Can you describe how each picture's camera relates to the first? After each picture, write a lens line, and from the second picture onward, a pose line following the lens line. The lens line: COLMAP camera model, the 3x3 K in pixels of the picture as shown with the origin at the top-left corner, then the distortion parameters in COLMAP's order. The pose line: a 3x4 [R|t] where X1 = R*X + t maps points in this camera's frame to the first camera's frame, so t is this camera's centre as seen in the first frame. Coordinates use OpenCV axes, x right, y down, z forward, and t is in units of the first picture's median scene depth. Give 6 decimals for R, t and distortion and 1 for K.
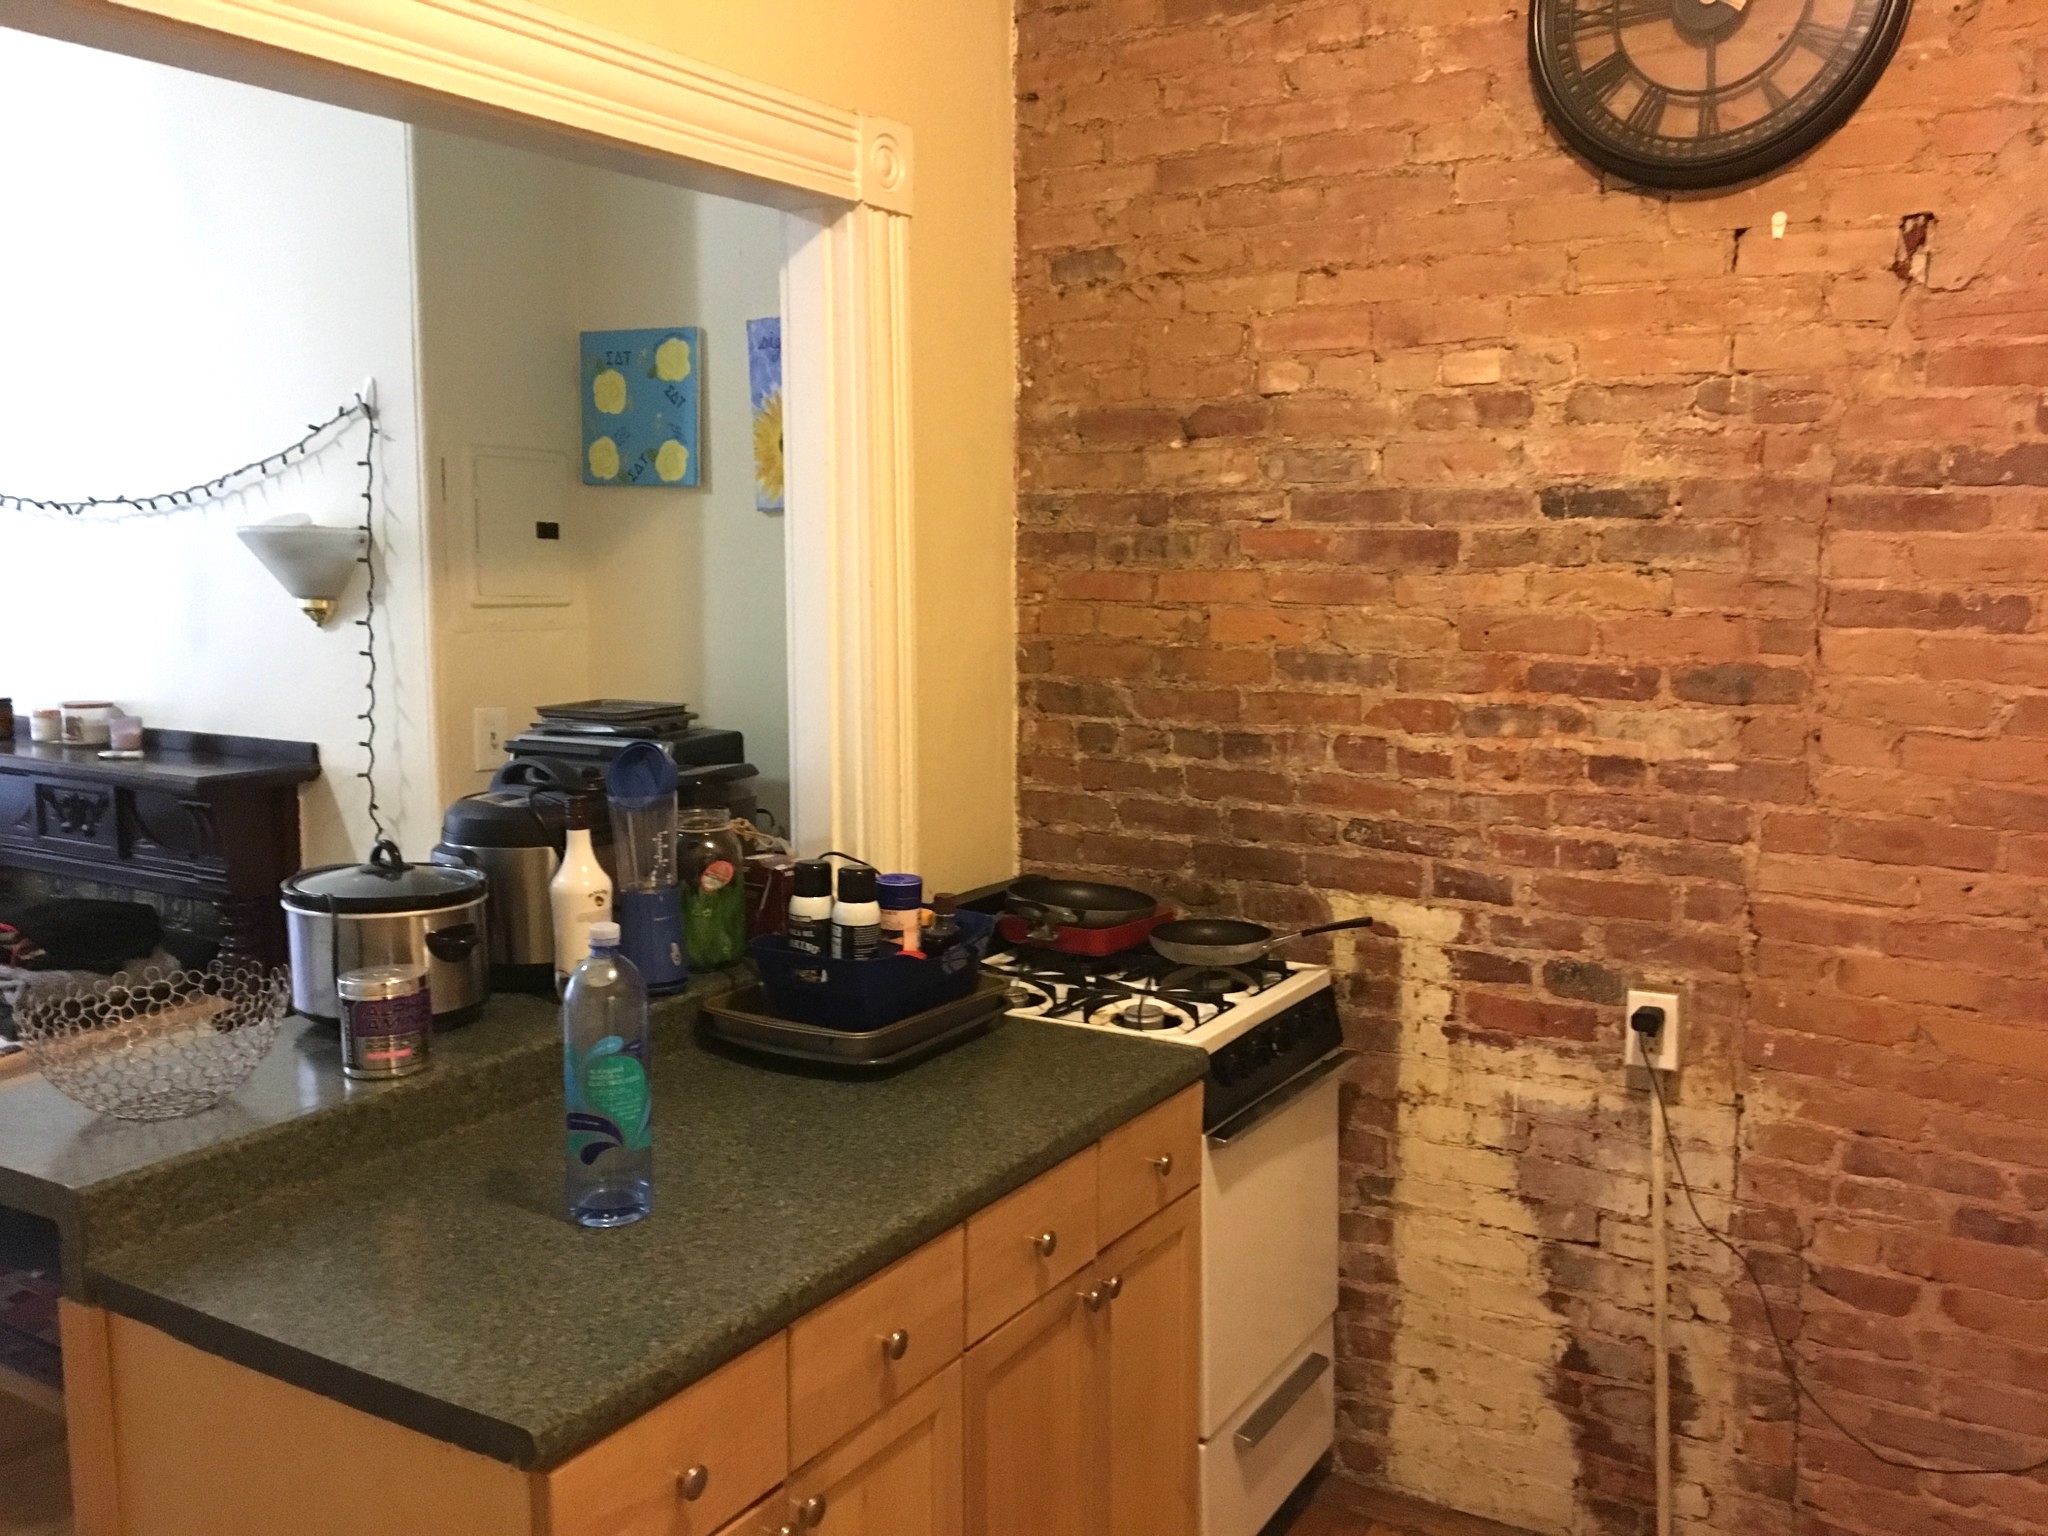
lens RADIAL K [[1722.6, 0, 1033.6], [0, 1722.6, 777.3], [0, 0, 1]] dist [0.085096, -0.115994]
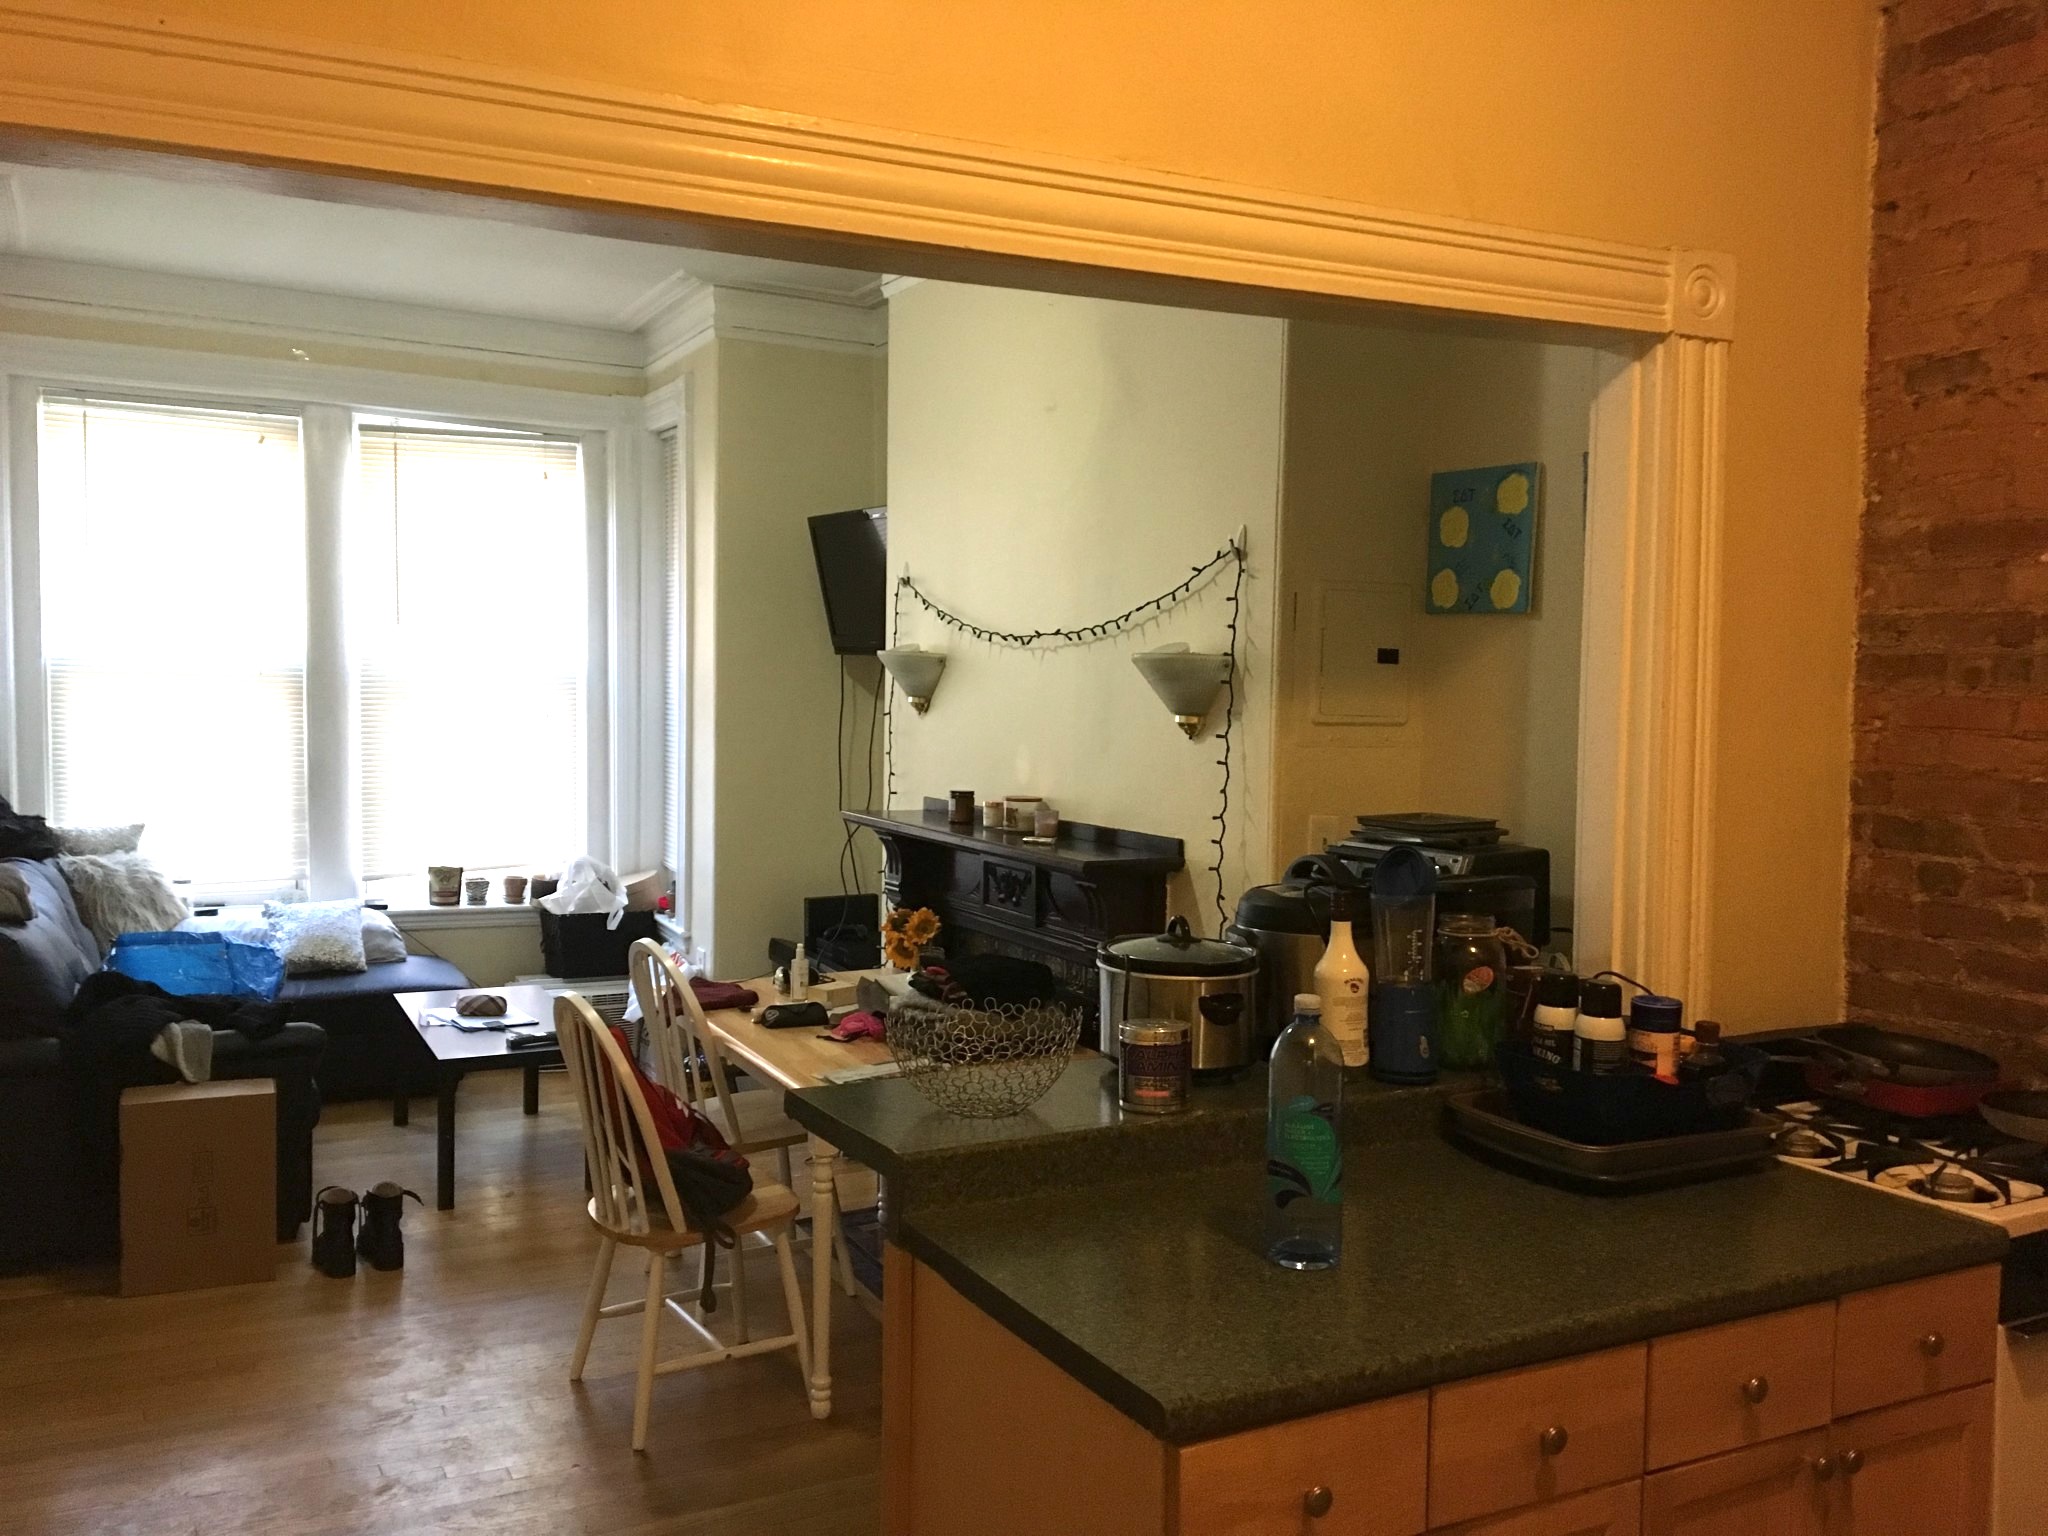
lens RADIAL K [[1722.6, 0, 1025.9], [0, 1722.6, 775.9], [0, 0, 1]] dist [0.085096, -0.115994]
pose [[0.856795, 0.037057, -0.514323, 0.121825], [-0.076331, 0.995541, -0.055428, 0.013803], [0.509976, 0.086749, 0.855803, -0.048777]]
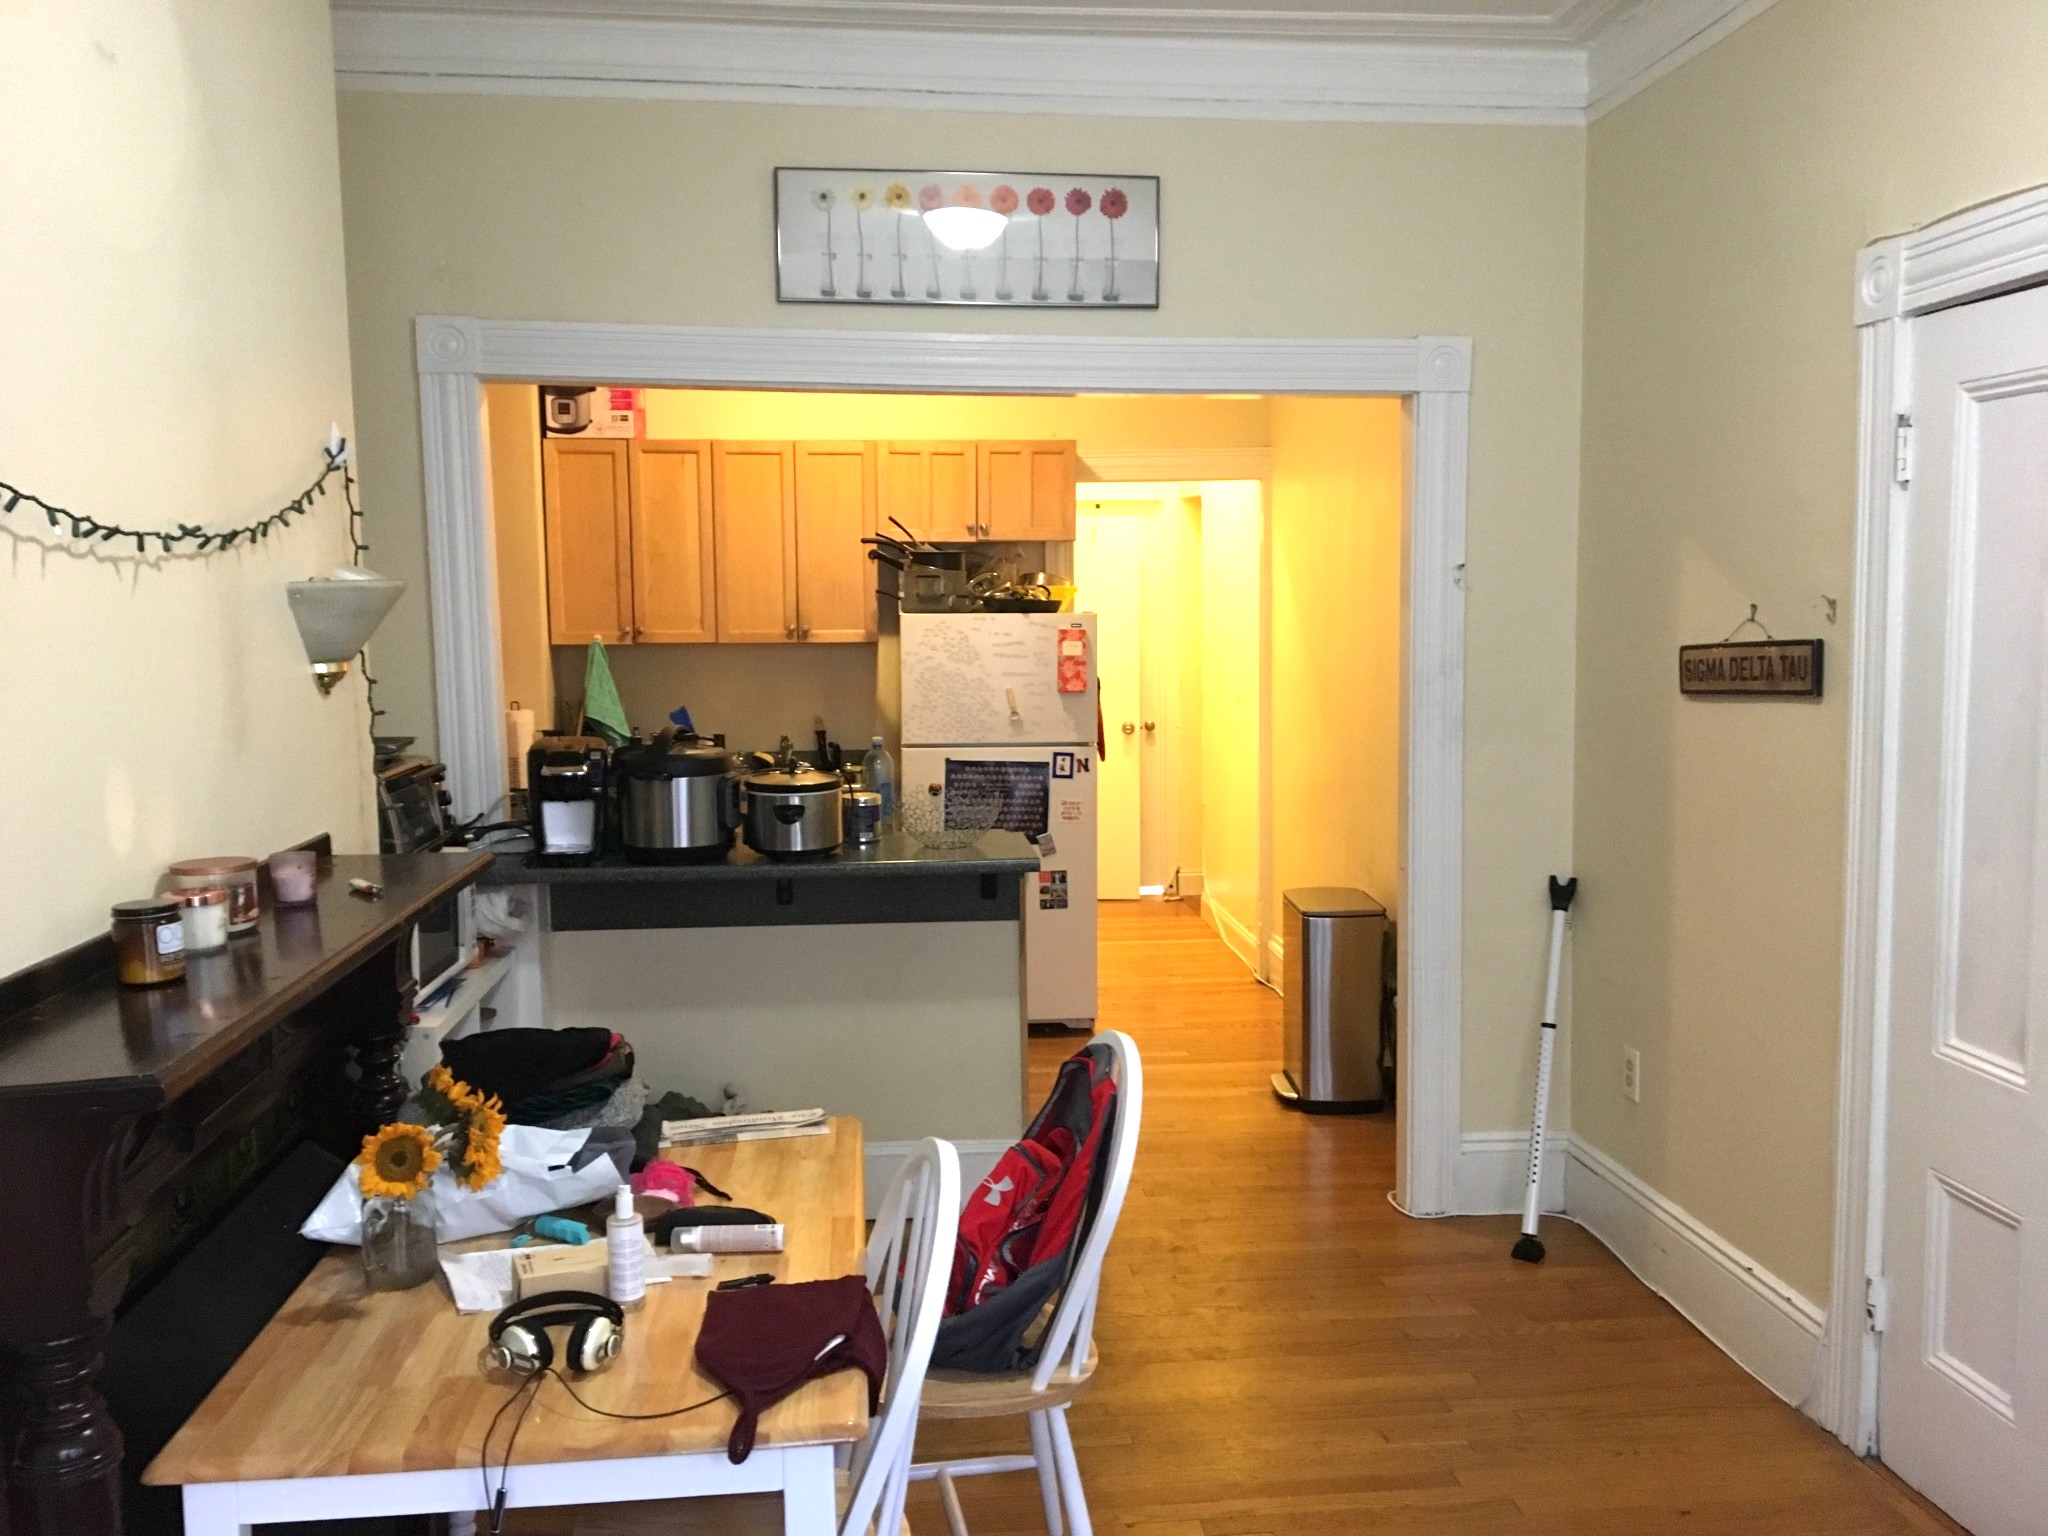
lens RADIAL K [[1722.6, 0, 1026.7], [0, 1722.6, 757.7], [0, 0, 1]] dist [0.085096, -0.115994]
pose [[-0.599915, -0.073987, 0.796636, -1.707102], [0.109498, 0.978753, 0.173359, -0.219026], [-0.792535, 0.191230, -0.579067, 1.617947]]
